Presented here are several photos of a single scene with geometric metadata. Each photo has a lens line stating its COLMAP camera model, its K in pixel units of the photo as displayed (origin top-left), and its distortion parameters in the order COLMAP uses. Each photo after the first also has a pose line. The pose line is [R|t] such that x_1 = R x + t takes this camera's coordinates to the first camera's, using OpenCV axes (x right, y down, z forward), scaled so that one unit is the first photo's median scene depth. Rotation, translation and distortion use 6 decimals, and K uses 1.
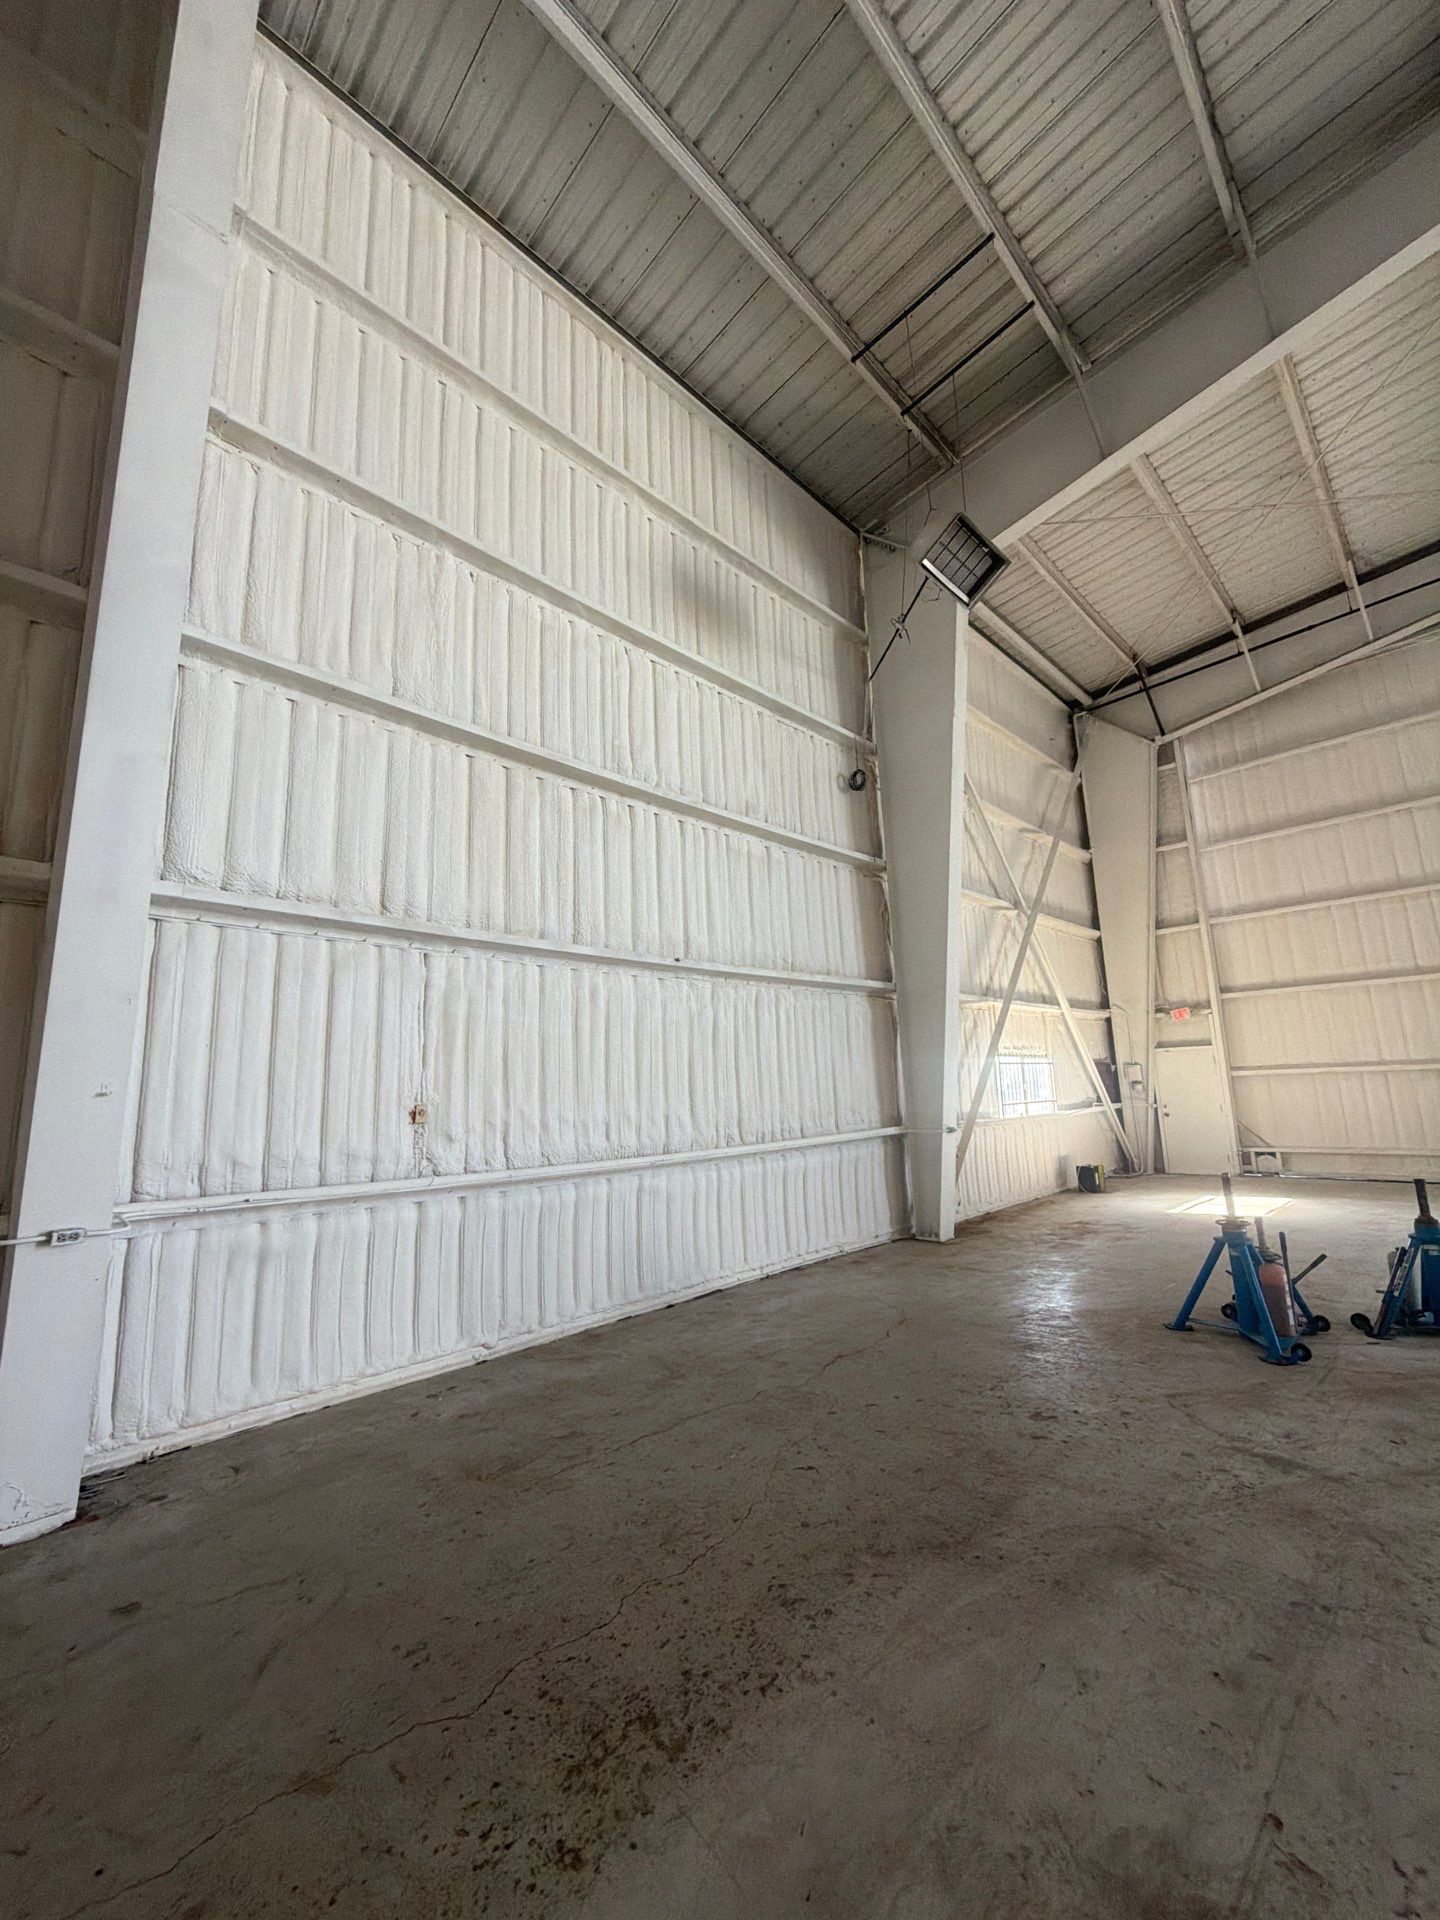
lens RADIAL K [[759.2, 0, 713.0], [0, 759.2, 959.4], [0, 0, 1]] dist [0.000727, 0.000174]
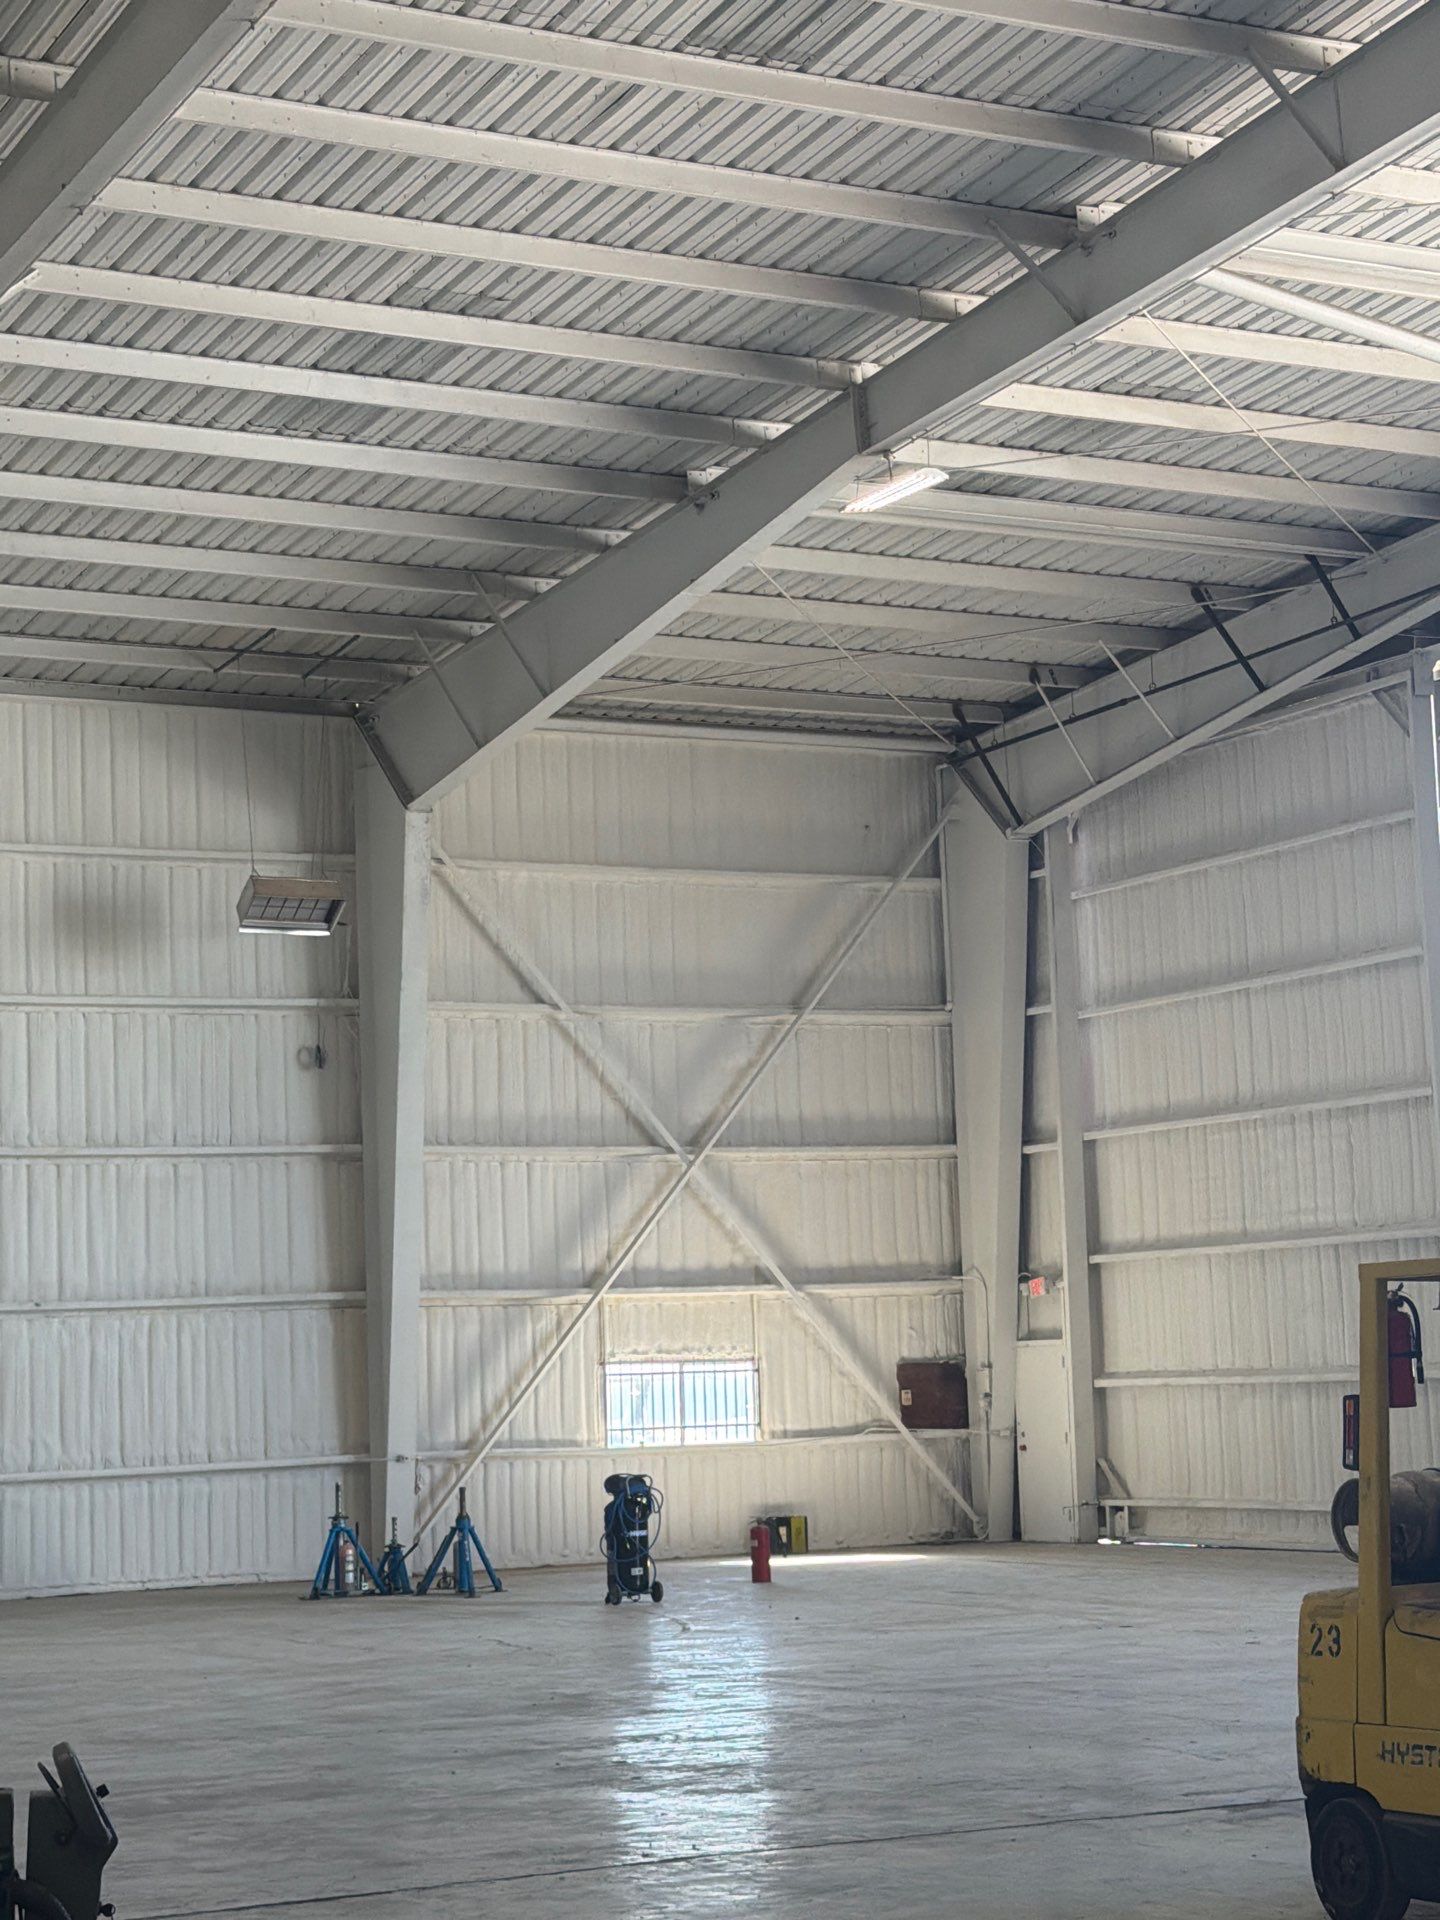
lens RADIAL K [[3646.3, 0, 720.9], [0, 3646.3, 967.8], [0, 0, 1]] dist [0.158931, 0.055851]
pose [[0.963467, -0.028200, -0.266339, 1.361692], [0.045862, 0.997124, 0.060328, -0.443423], [0.263872, -0.070339, 0.961990, -2.244619]]
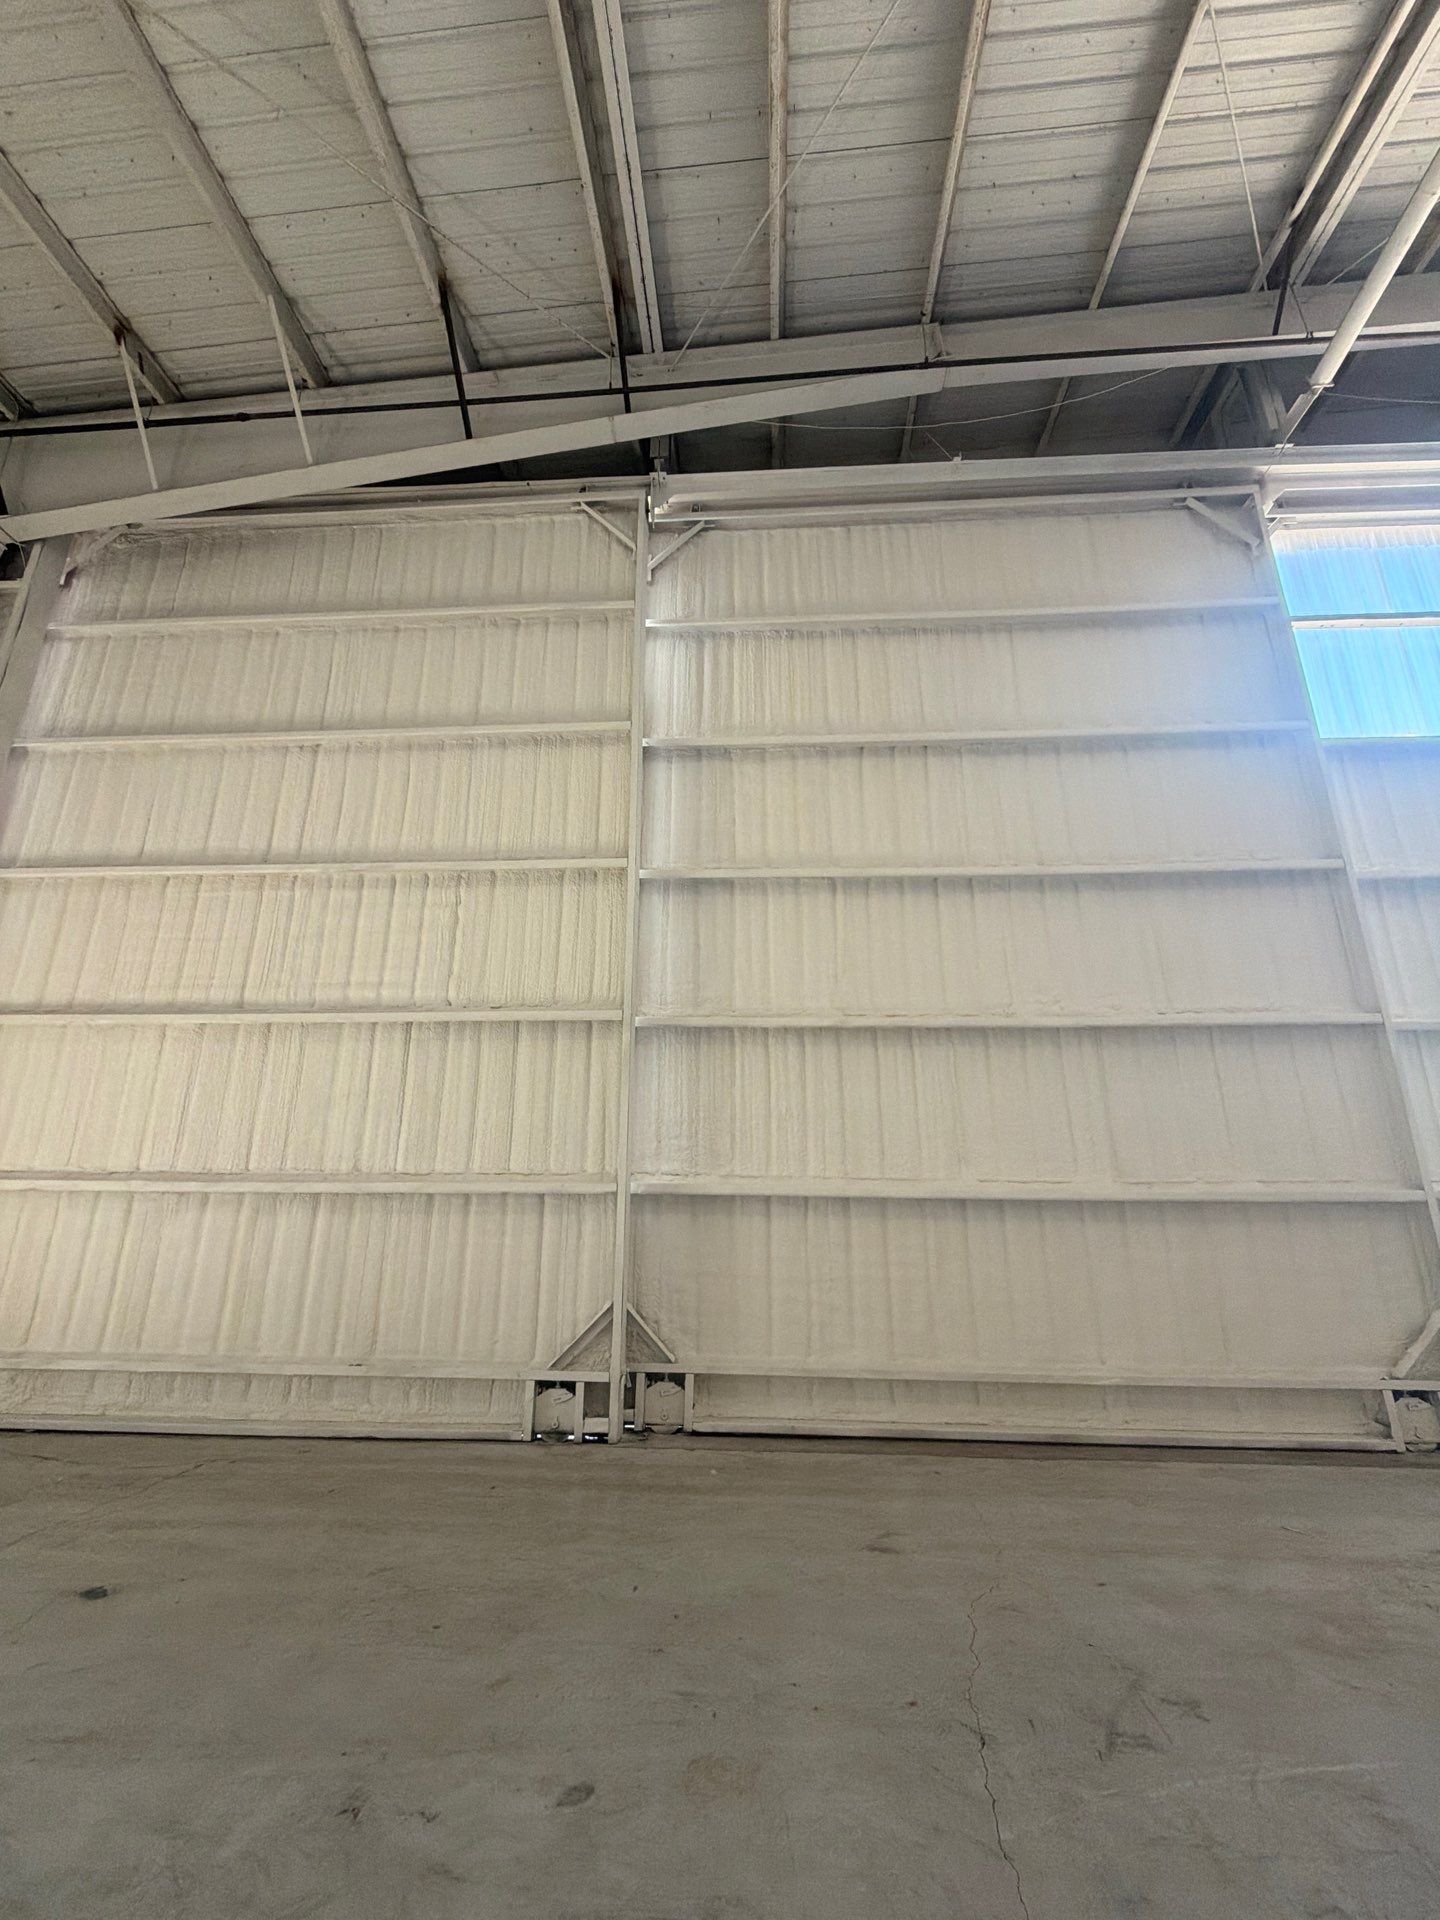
lens RADIAL K [[761.6, 0, 720.0], [0, 761.6, 960.0], [0, 0, 1]] dist [-0.001339, -0.000174]
pose [[0.730515, 0.233396, 0.641774, 0.825473], [-0.148226, 0.971570, -0.184611, 0.030817], [-0.666616, 0.039733, 0.744342, 0.349613]]
